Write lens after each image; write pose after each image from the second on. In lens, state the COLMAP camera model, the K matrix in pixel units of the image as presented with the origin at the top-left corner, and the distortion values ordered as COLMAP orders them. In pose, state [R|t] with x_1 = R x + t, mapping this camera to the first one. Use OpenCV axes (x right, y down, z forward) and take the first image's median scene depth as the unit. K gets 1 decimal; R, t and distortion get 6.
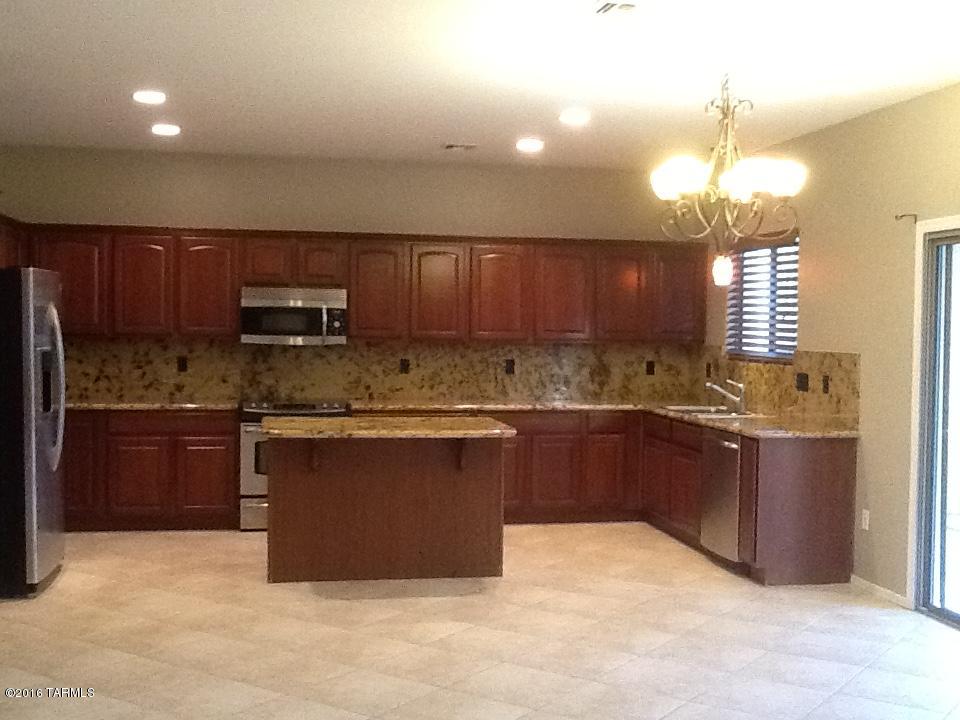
lens RADIAL K [[1202.8, 0, 480.0], [0, 1202.8, 360.0], [0, 0, 1]] dist [0.009358, 0.007229]
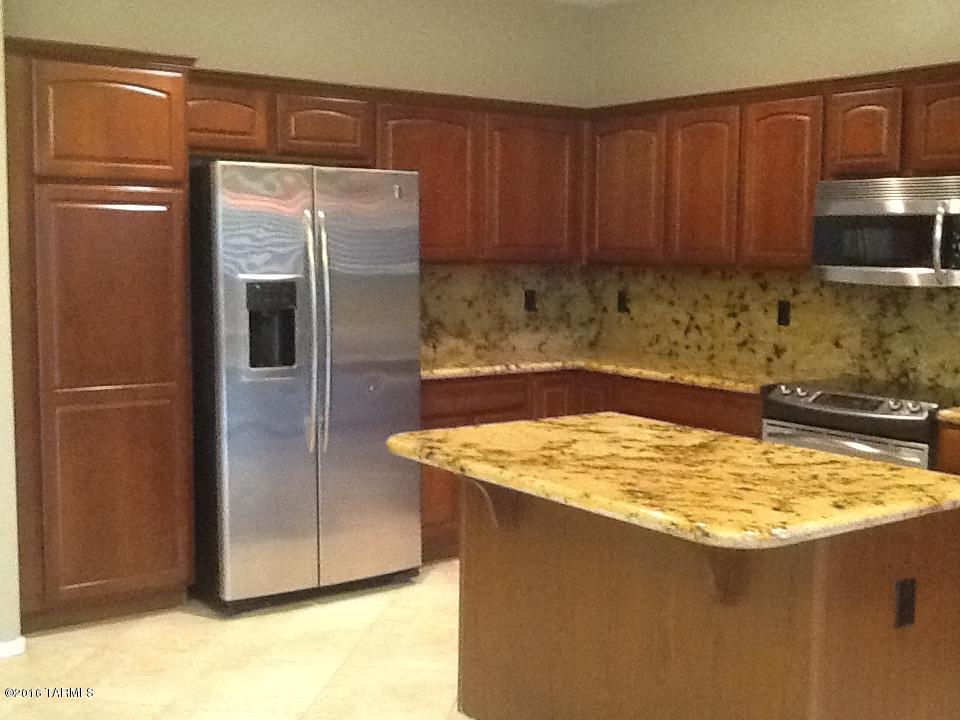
lens RADIAL K [[1202.8, 0, 480.0], [0, 1202.8, 360.0], [0, 0, 1]] dist [0.009358, 0.007229]
pose [[0.430018, 0.077052, -0.899526, 0.245057], [-0.035373, 0.997024, 0.068493, -0.009460], [0.902127, 0.002366, 0.431464, 0.593305]]
